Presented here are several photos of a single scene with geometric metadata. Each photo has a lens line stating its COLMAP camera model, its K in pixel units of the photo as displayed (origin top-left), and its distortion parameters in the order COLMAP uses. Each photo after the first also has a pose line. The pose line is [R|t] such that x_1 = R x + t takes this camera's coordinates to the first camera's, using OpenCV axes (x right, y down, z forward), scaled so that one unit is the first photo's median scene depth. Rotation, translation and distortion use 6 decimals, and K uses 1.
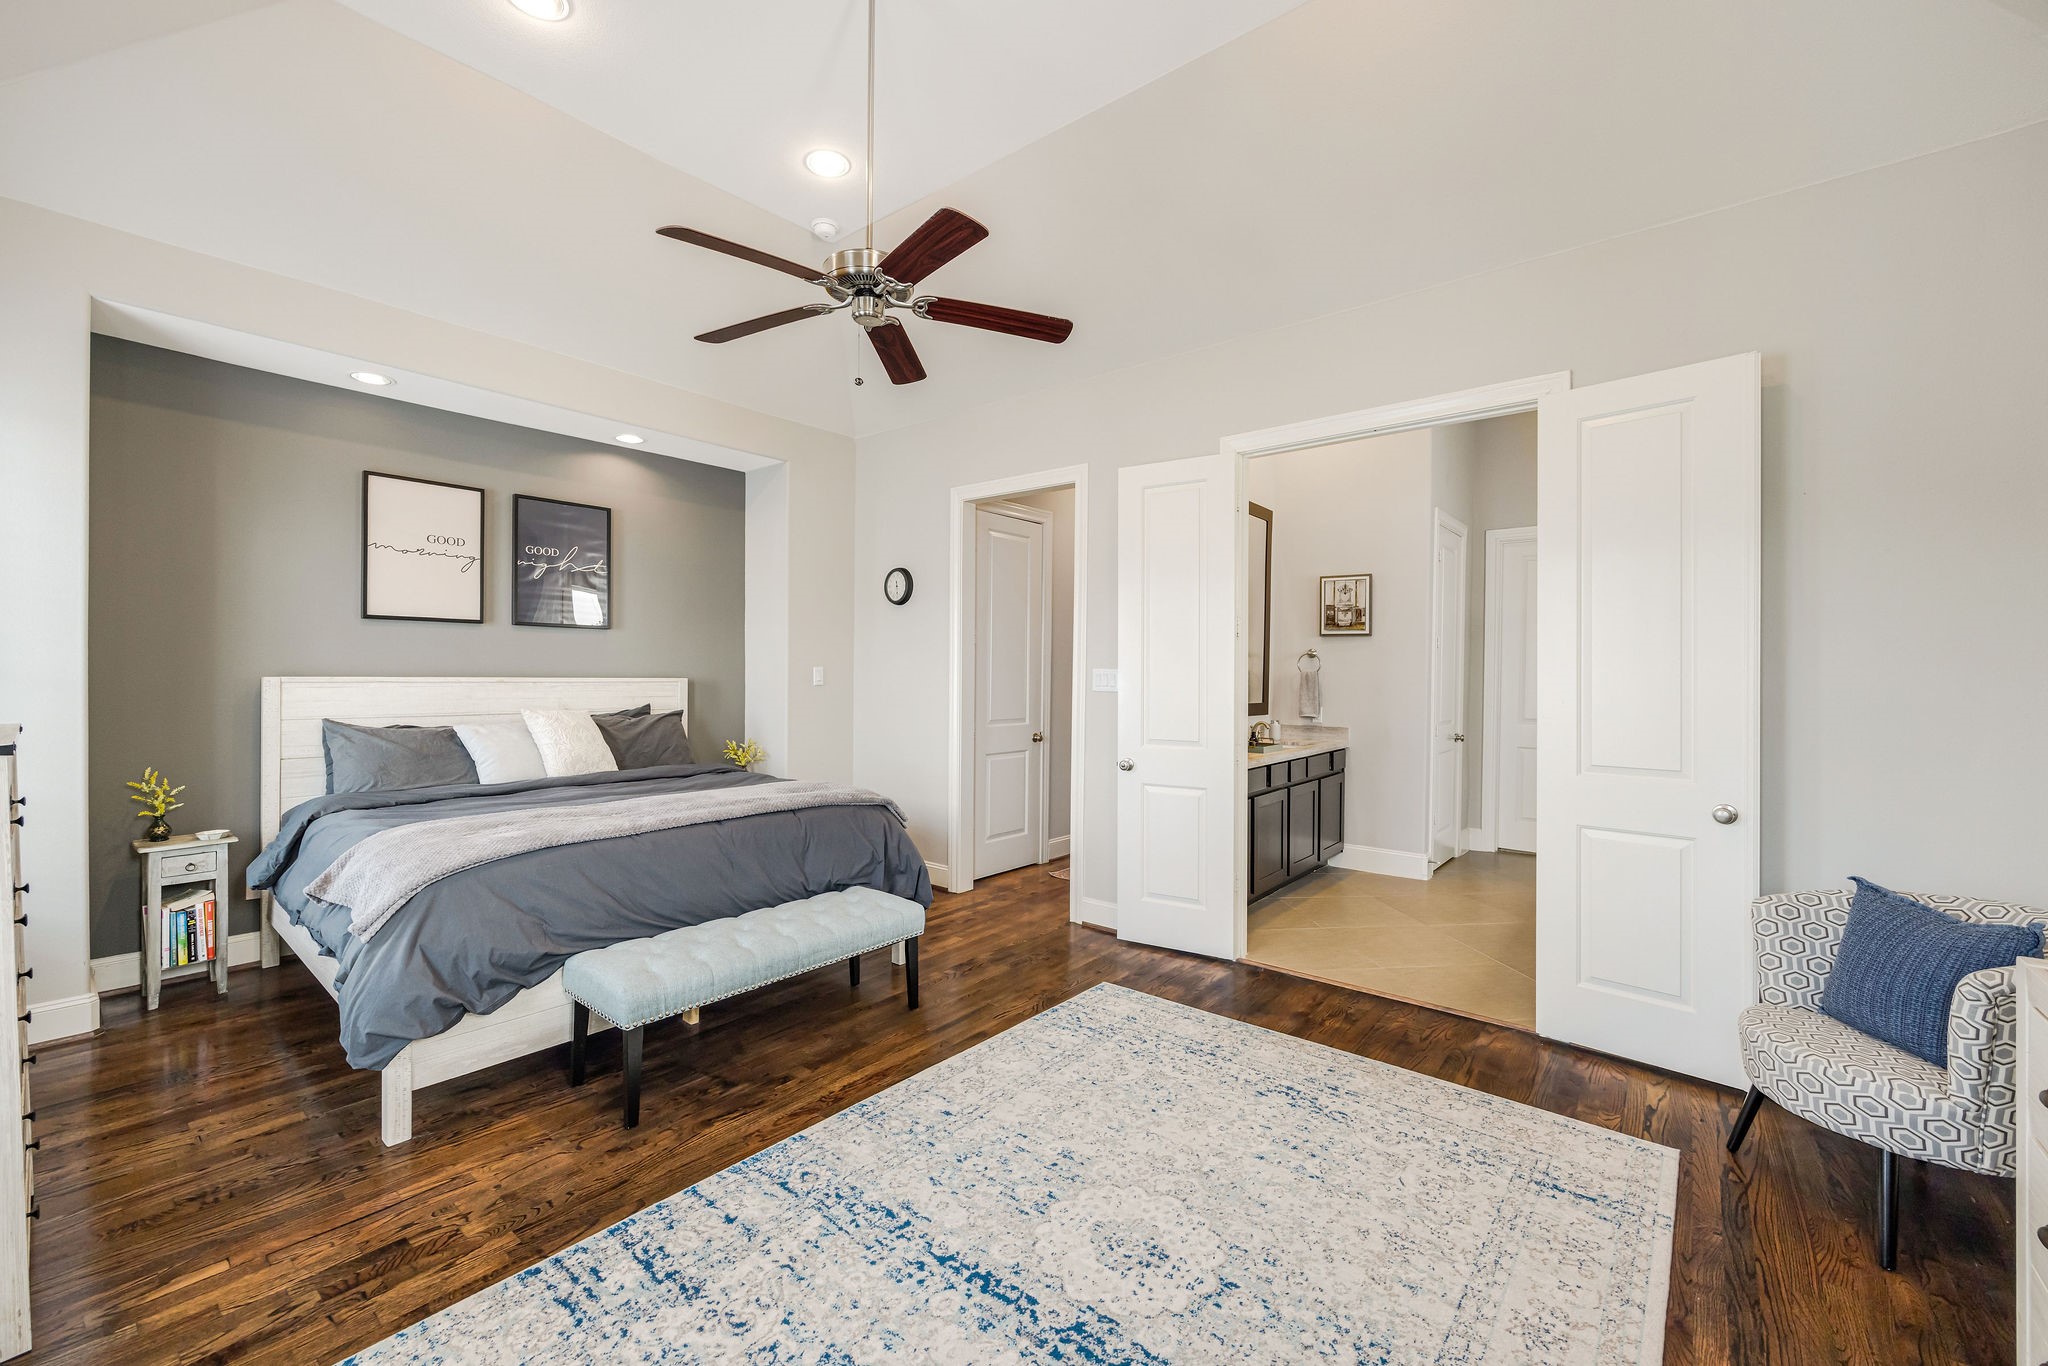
lens RADIAL K [[830.6, 0, 1003.9], [0, 830.6, 675.7], [0, 0, 1]] dist [-0.008493, 0.000216]
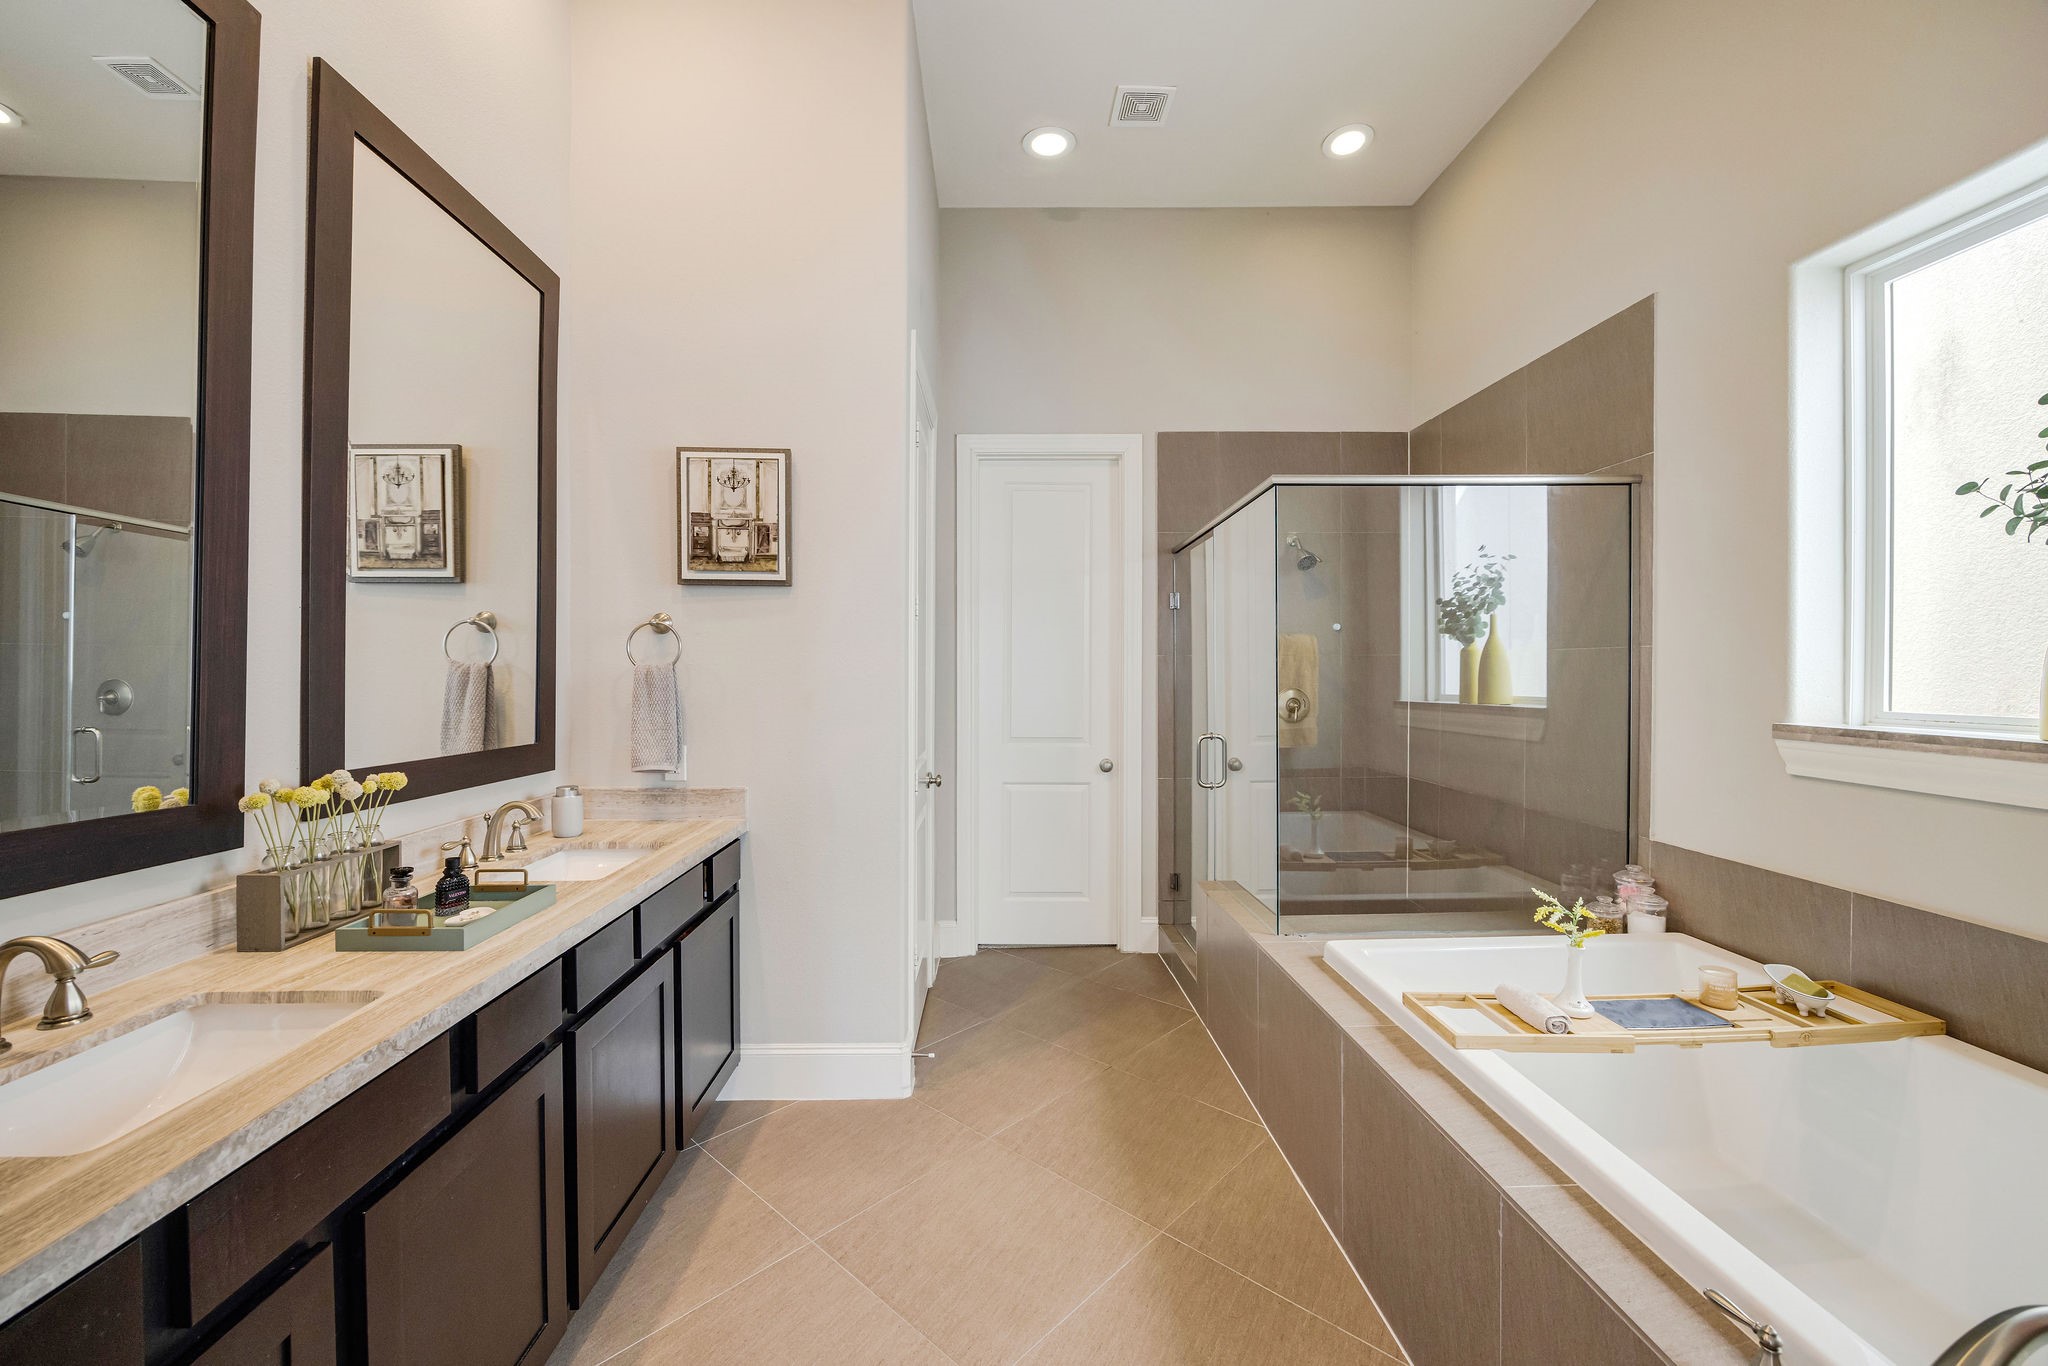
lens RADIAL K [[830.6, 0, 1021.7], [0, 830.6, 671.7], [0, 0, 1]] dist [-0.008493, 0.000216]
pose [[0.749074, -0.013451, 0.662349, 0.392470], [0.013740, 0.999894, 0.004767, -0.001925], [-0.662343, 0.005530, 0.749180, 0.958484]]
